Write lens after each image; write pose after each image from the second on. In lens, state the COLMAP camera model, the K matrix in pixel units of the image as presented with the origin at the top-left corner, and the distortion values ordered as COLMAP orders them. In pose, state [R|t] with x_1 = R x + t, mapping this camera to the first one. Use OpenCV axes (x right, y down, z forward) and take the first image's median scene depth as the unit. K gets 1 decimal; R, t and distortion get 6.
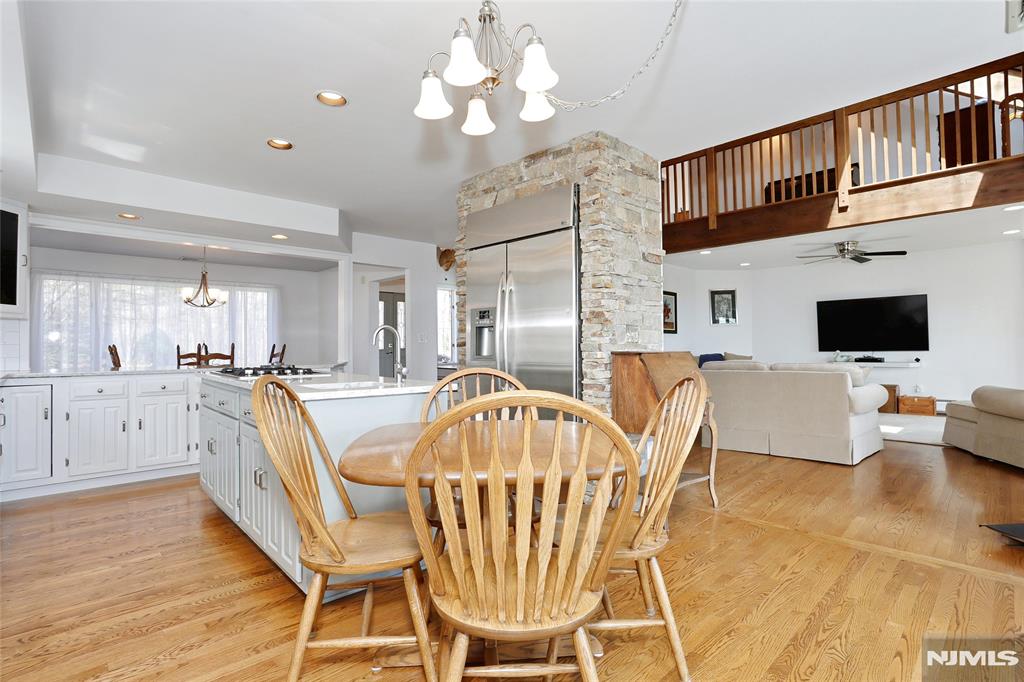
lens RADIAL K [[493.9, 0, 509.4], [0, 493.9, 346.2], [0, 0, 1]] dist [-0.033770, 0.004272]
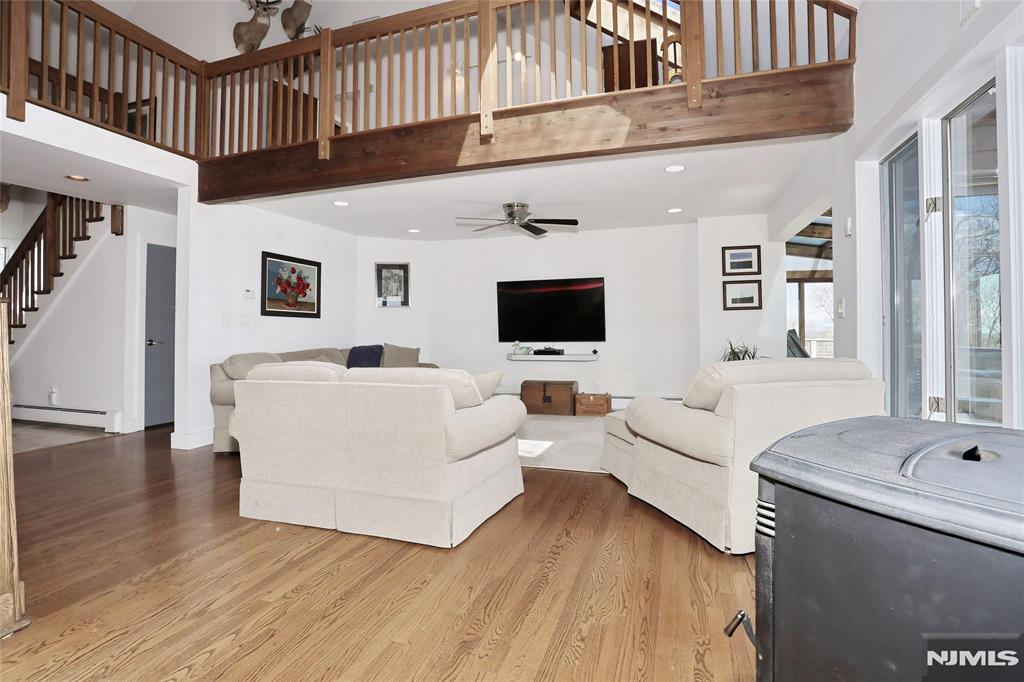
lens RADIAL K [[493.9, 0, 511.9], [0, 493.9, 335.9], [0, 0, 1]] dist [-0.033770, 0.004272]
pose [[0.891454, -0.002353, 0.453105, 0.309210], [0.000782, 0.999993, 0.003654, -0.003592], [-0.453111, -0.002903, 0.891449, 0.274159]]
